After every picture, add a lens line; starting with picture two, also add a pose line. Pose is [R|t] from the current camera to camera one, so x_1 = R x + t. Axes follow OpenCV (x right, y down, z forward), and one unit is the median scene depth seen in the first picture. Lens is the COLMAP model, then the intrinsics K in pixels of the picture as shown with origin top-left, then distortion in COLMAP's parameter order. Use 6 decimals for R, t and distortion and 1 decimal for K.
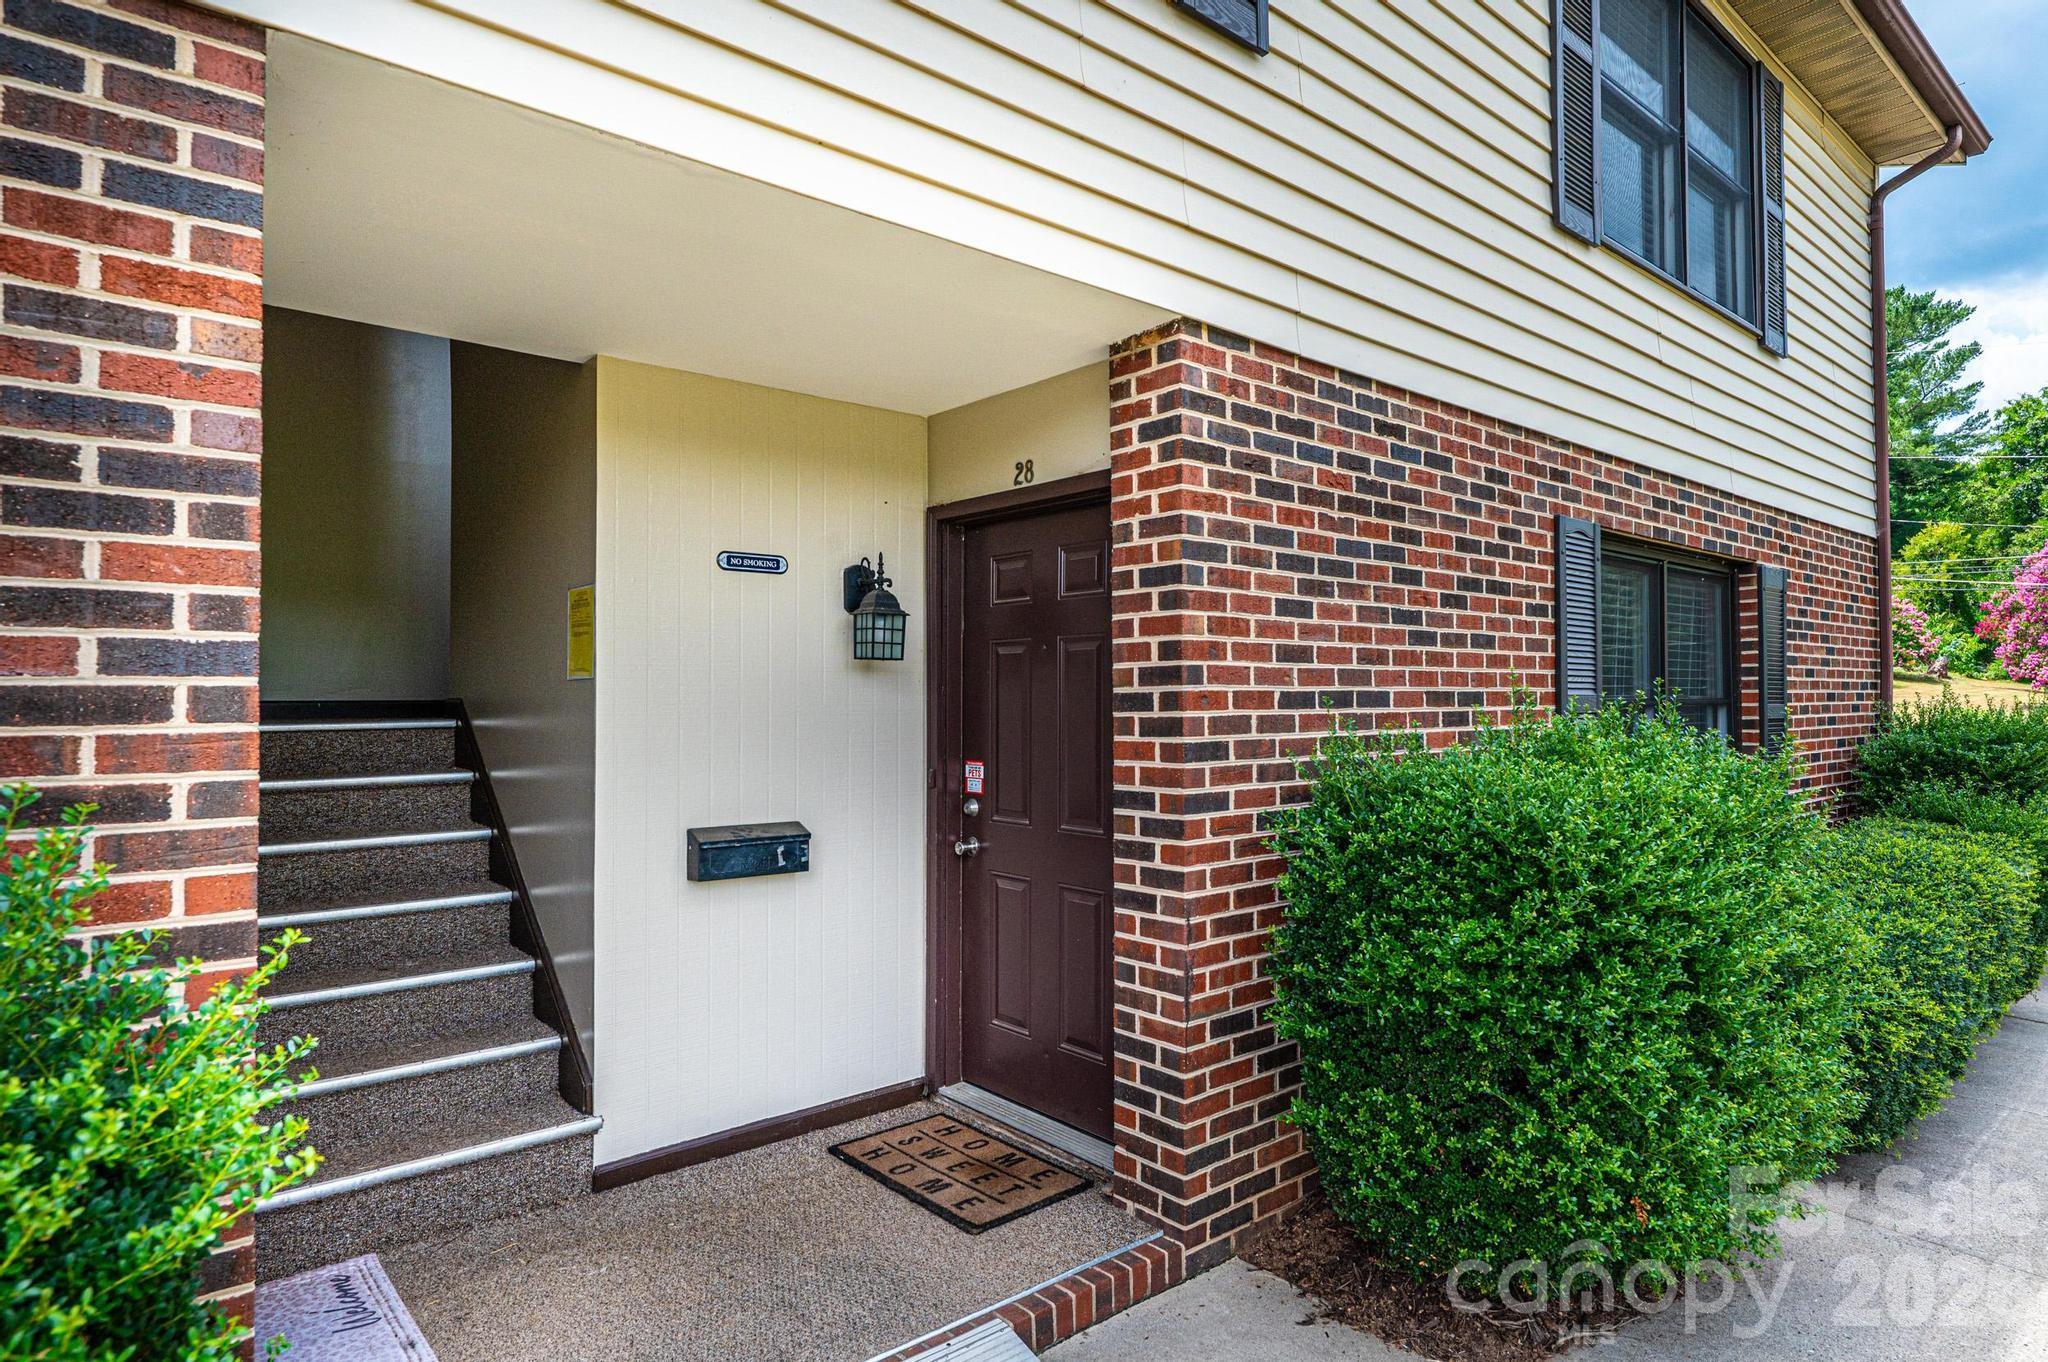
lens RADIAL K [[1120.8, 0, 1022.9], [0, 1120.8, 687.8], [0, 0, 1]] dist [-0.001635, 0.001074]
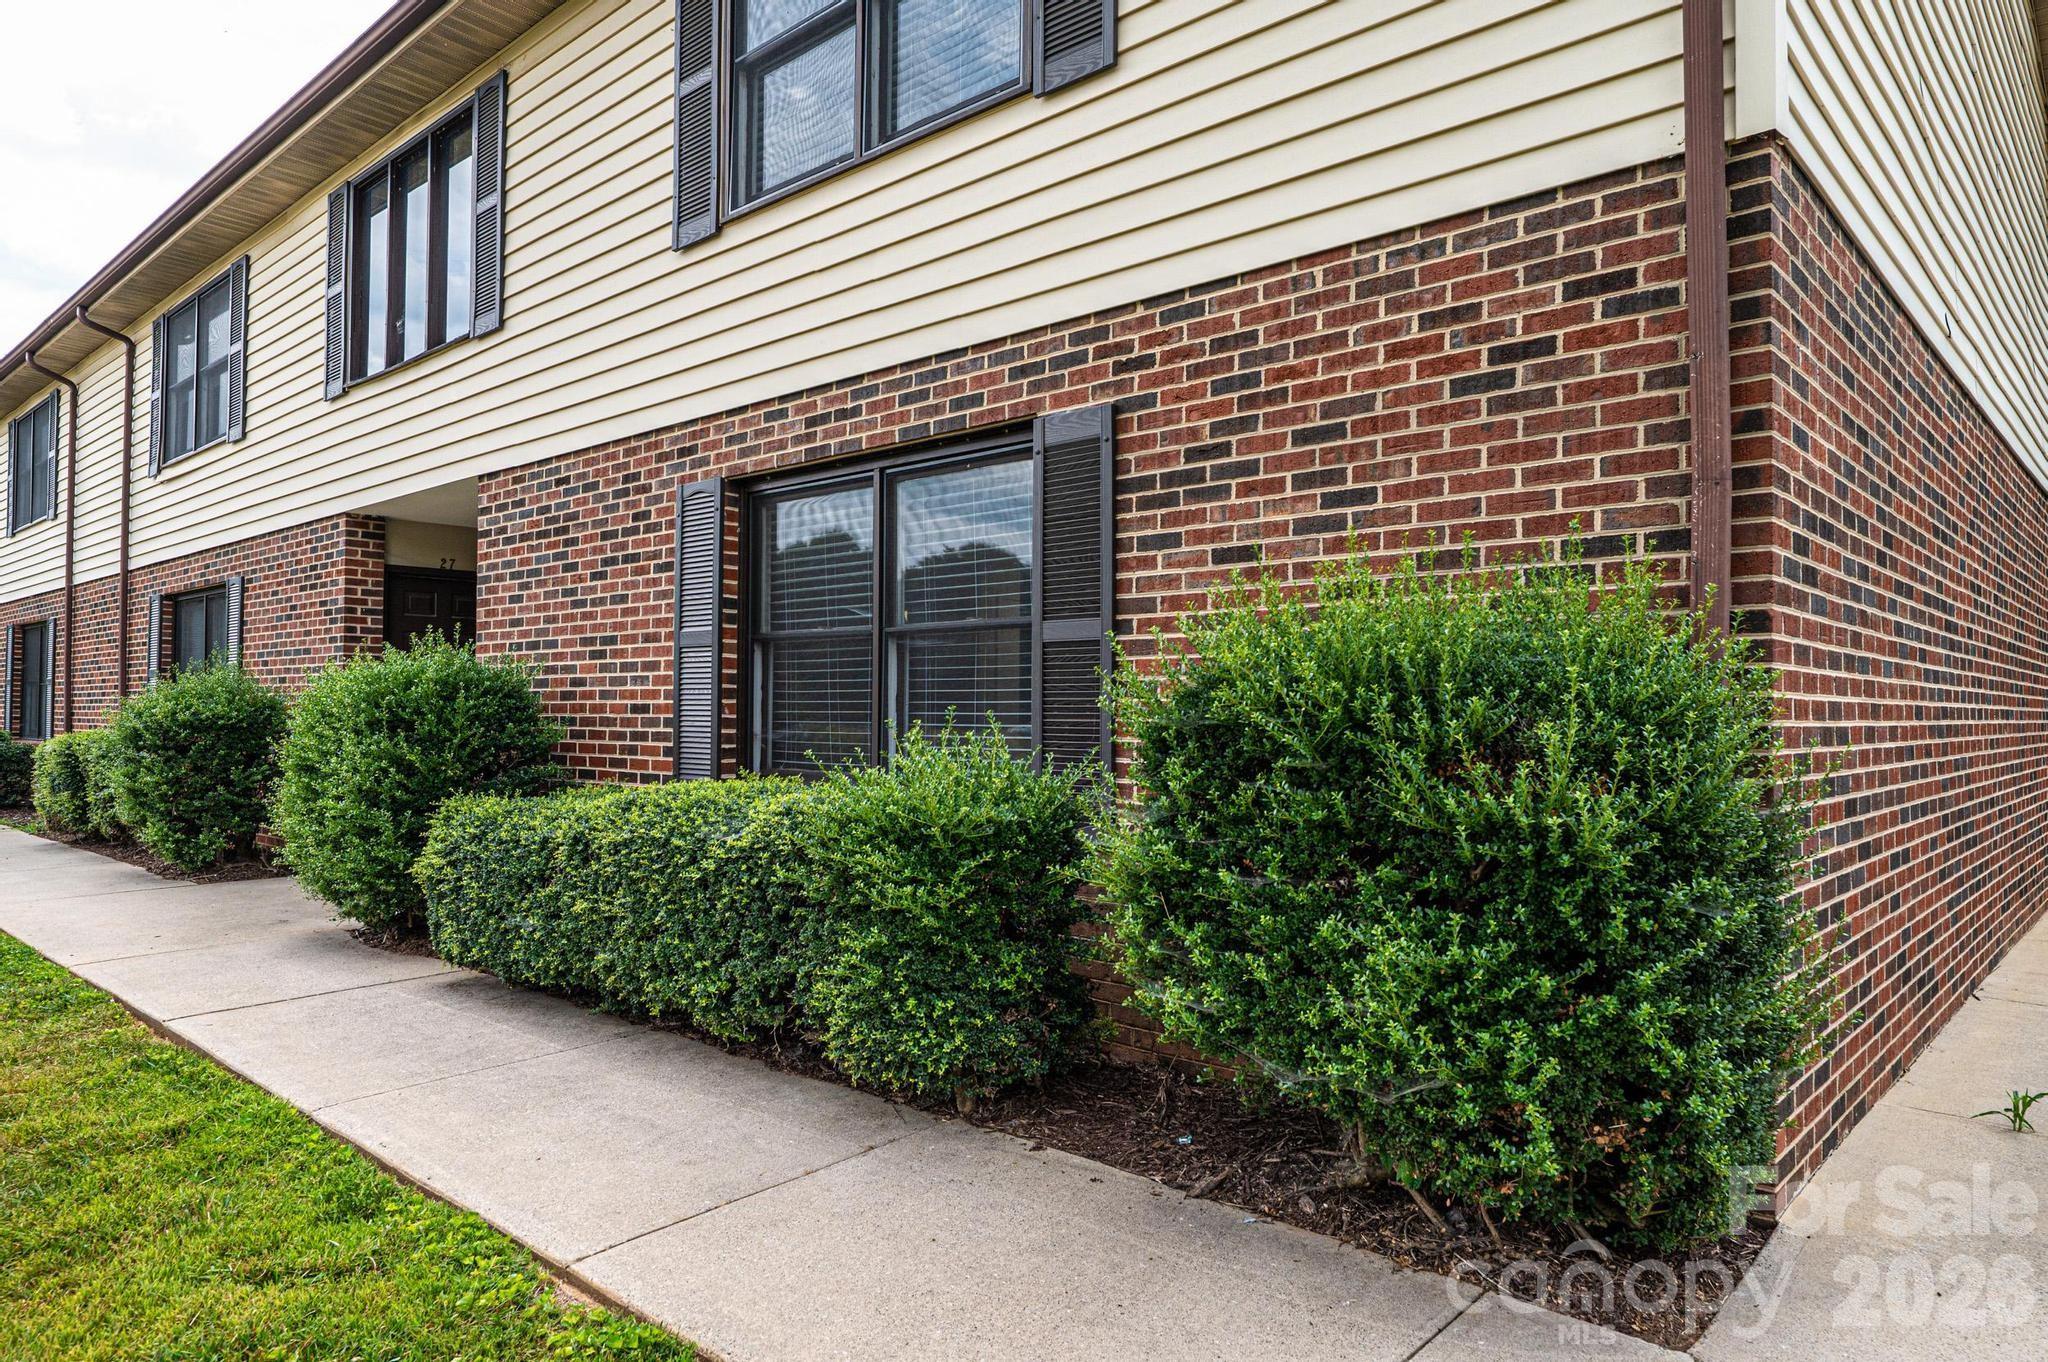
lens RADIAL K [[1323.7, 0, 1022.4], [0, 1323.7, 671.2], [0, 0, 1]] dist [0.001896, -0.003011]
pose [[0.119916, -0.024459, -0.992483, 2.486681], [0.008886, 0.999683, -0.023563, 0.108818], [0.992744, -0.005994, 0.120095, 1.525636]]
